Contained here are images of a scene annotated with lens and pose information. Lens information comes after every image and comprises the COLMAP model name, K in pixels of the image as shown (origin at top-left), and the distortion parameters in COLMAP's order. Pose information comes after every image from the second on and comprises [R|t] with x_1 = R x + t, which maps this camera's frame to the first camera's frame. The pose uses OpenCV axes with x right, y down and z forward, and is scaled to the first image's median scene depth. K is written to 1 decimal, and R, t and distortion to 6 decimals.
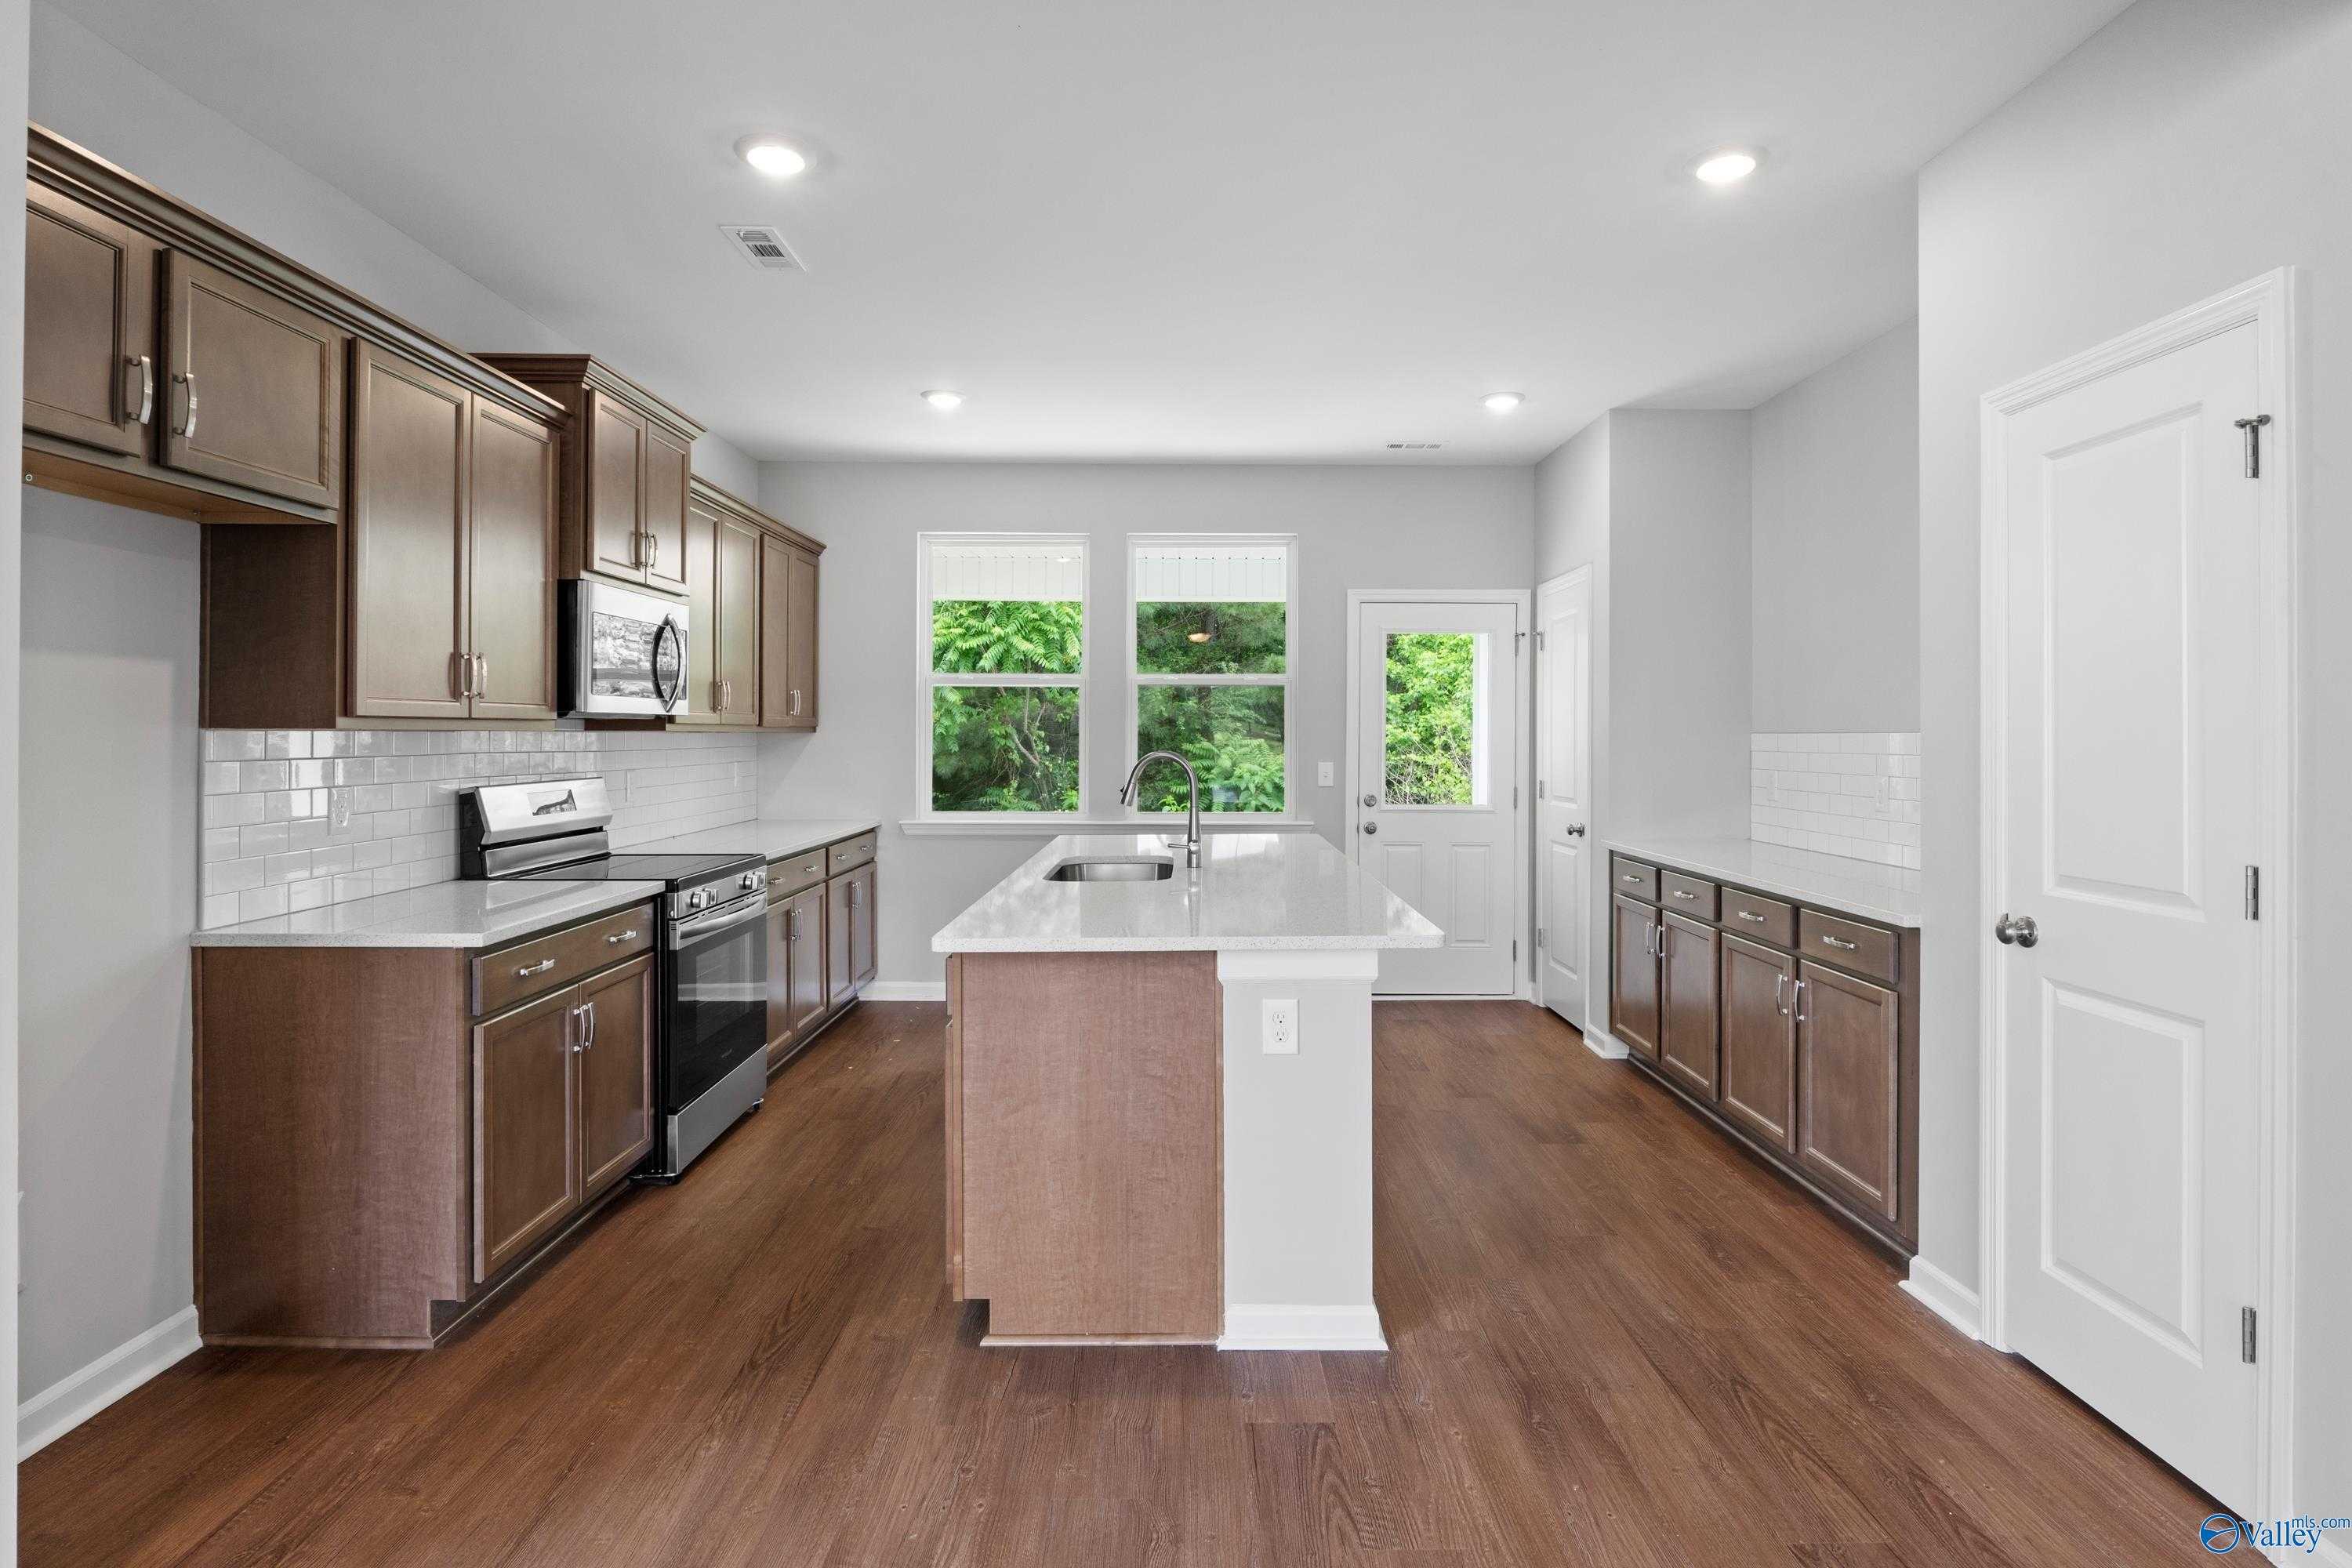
lens RADIAL K [[1189.8, 0, 1184.5], [0, 1189.8, 740.4], [0, 0, 1]] dist [-0.002232, -0.000383]
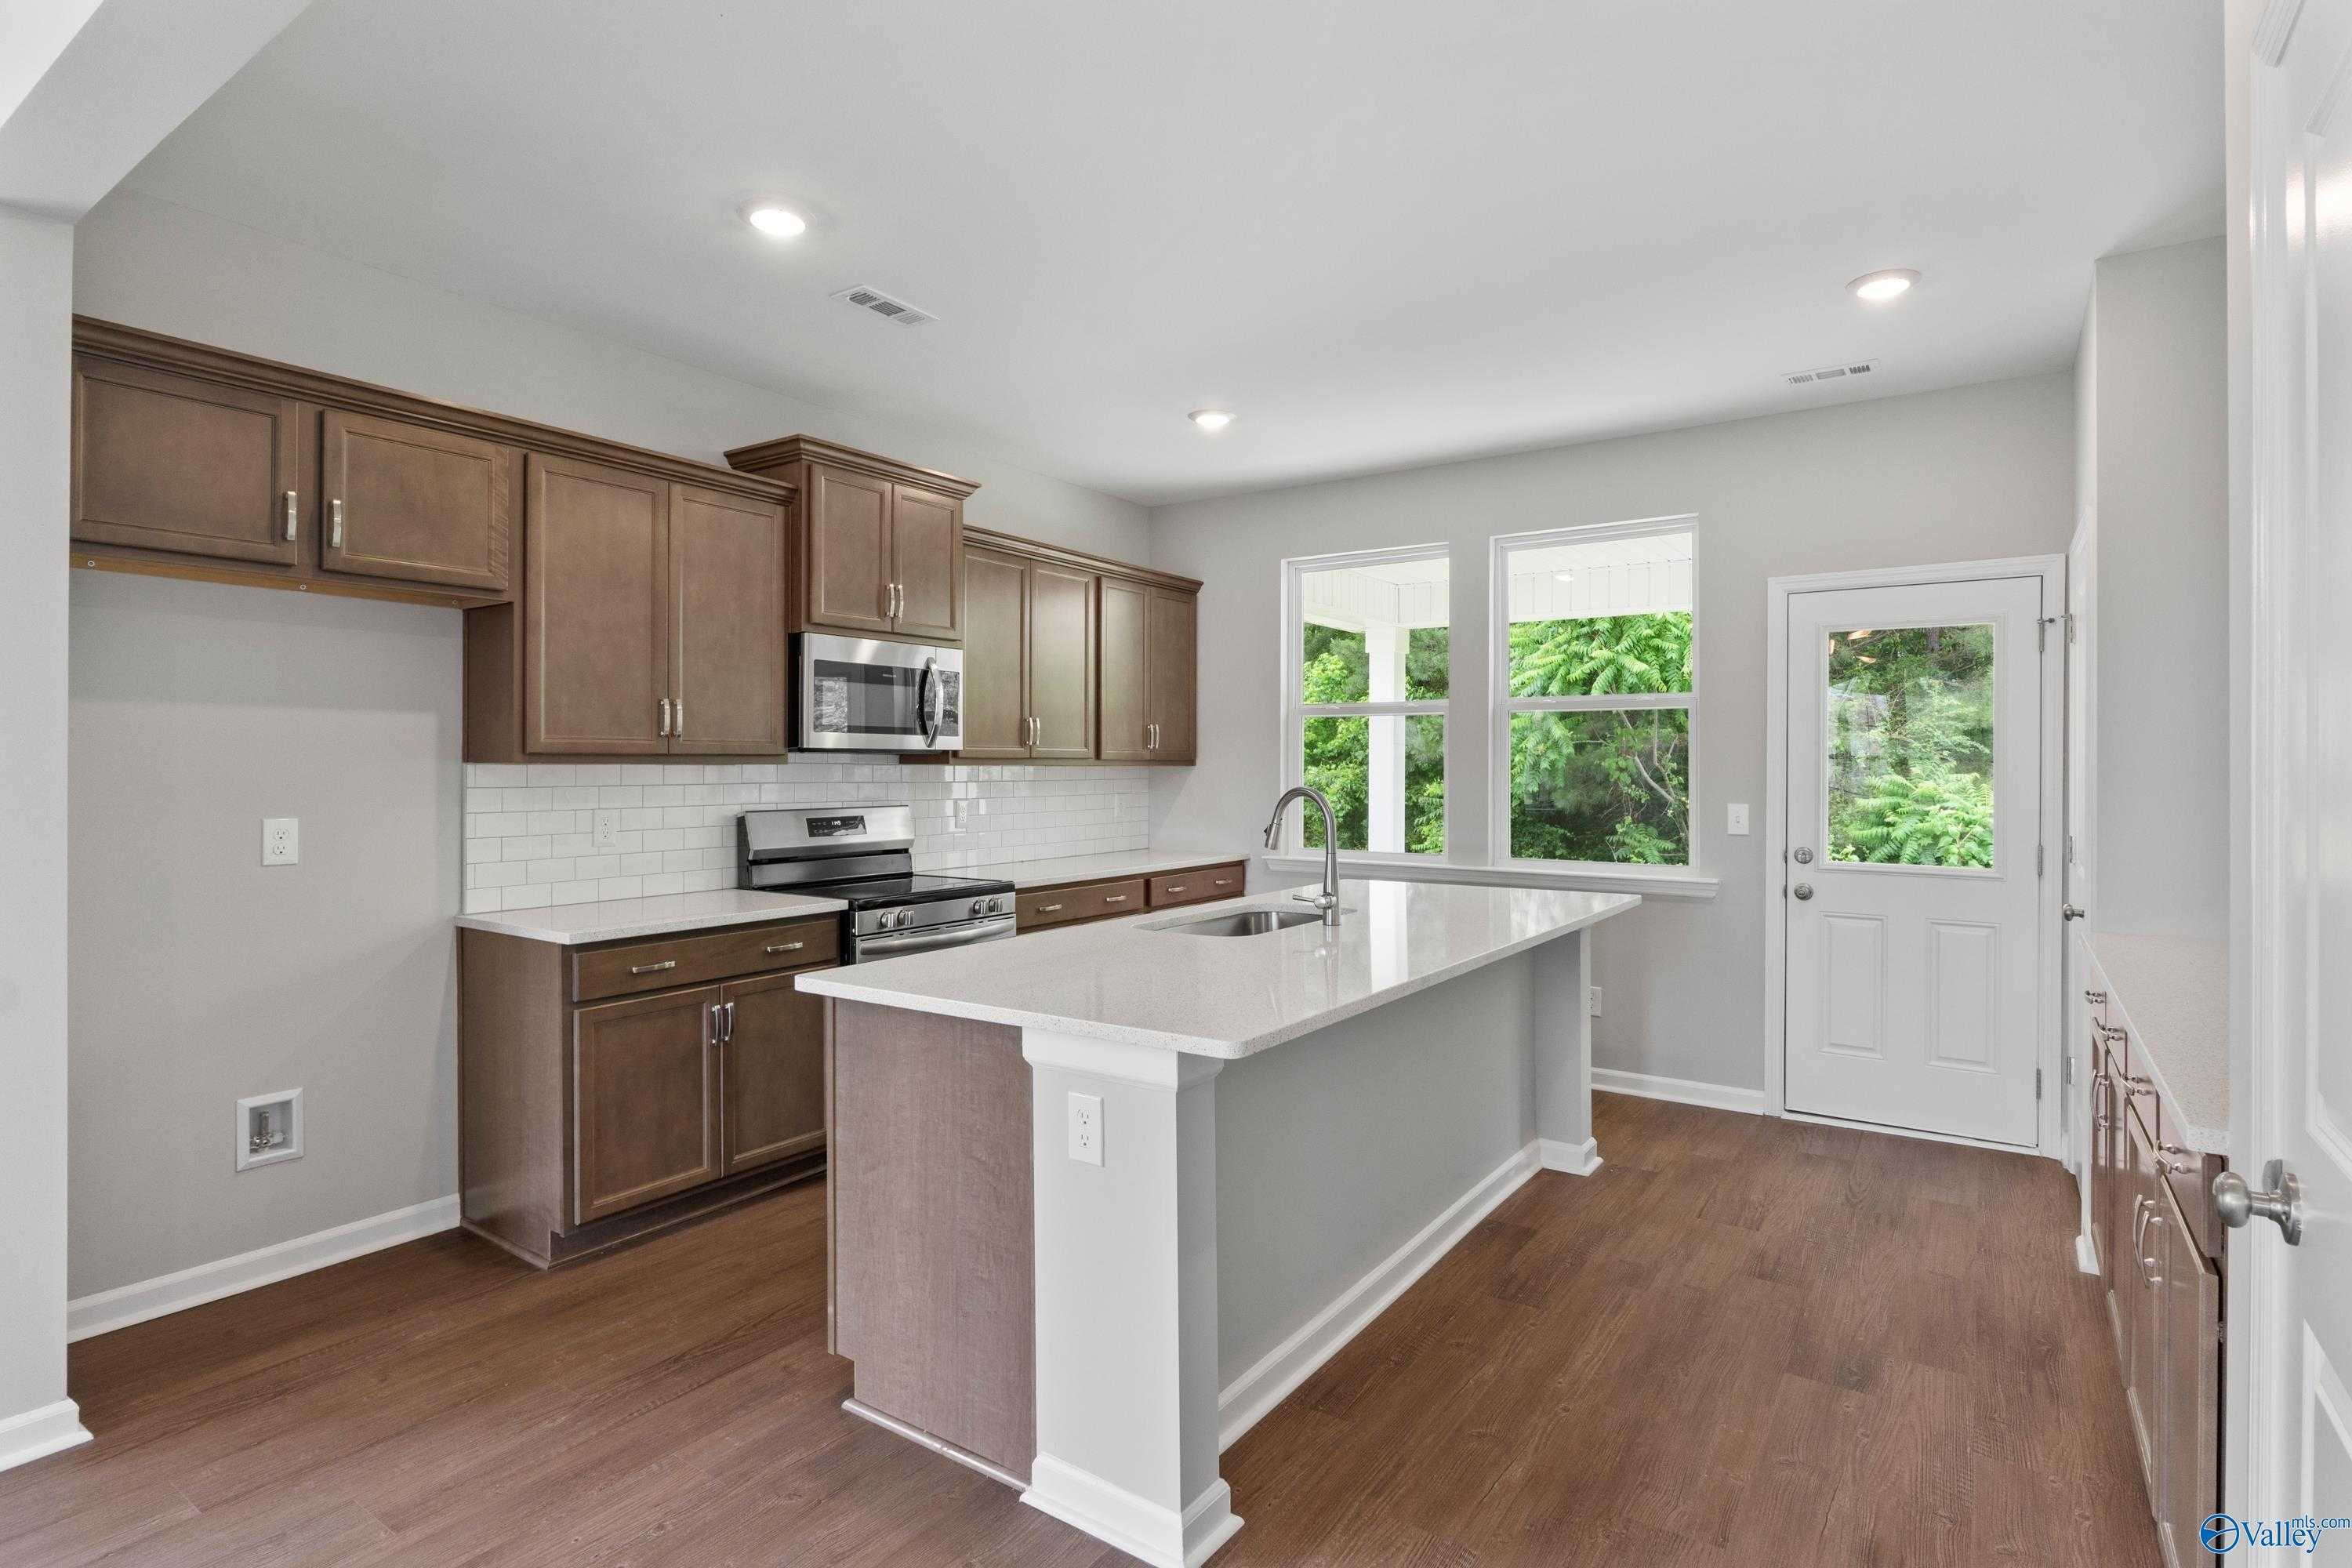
lens RADIAL K [[1173.0, 0, 1185.3], [0, 1173.0, 770.8], [0, 0, 1]] dist [-0.005282, -0.000607]
pose [[0.820784, 0.001494, -0.571236, 0.535971], [-0.003025, 0.999994, -0.001730, -0.001313], [0.571230, 0.003148, 0.820784, 0.347897]]
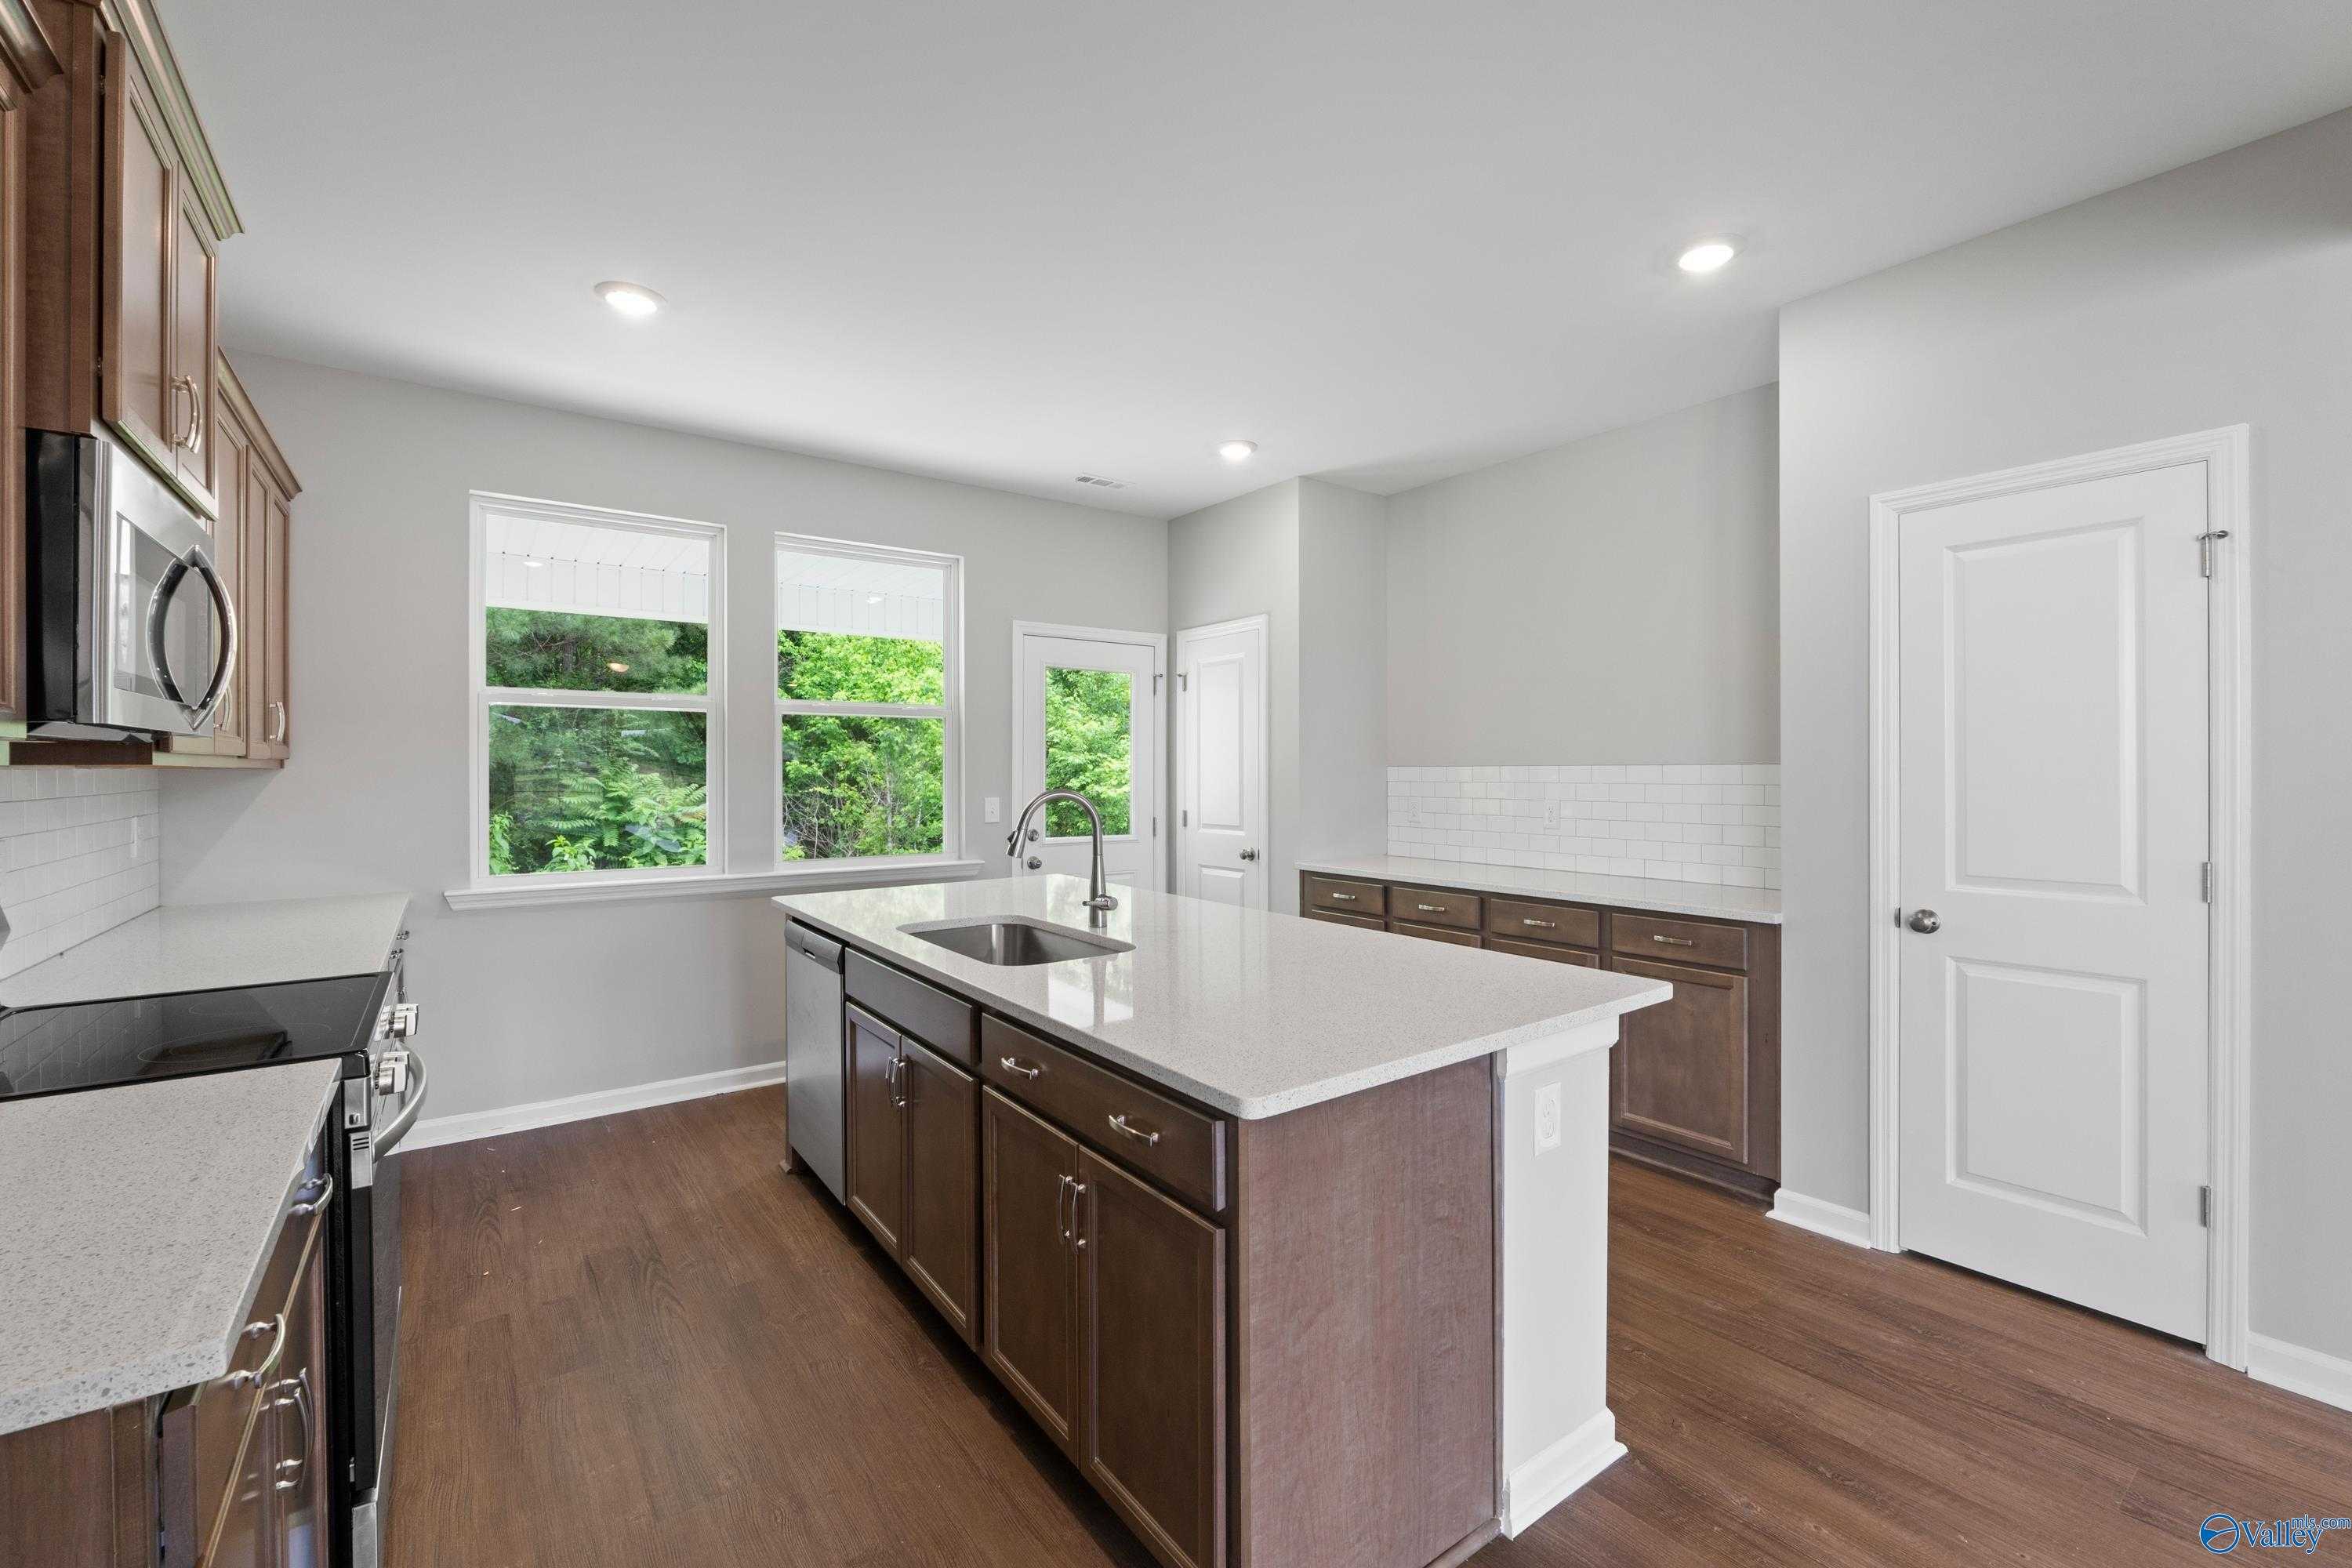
lens RADIAL K [[993.4, 0, 1186.0], [0, 993.4, 777.8], [0, 0, 1]] dist [-0.006655, -0.000436]
pose [[0.803502, -0.009164, 0.595231, -0.483862], [0.006599, 0.999957, 0.006488, -0.003922], [-0.595265, -0.001286, 0.803528, 0.537221]]
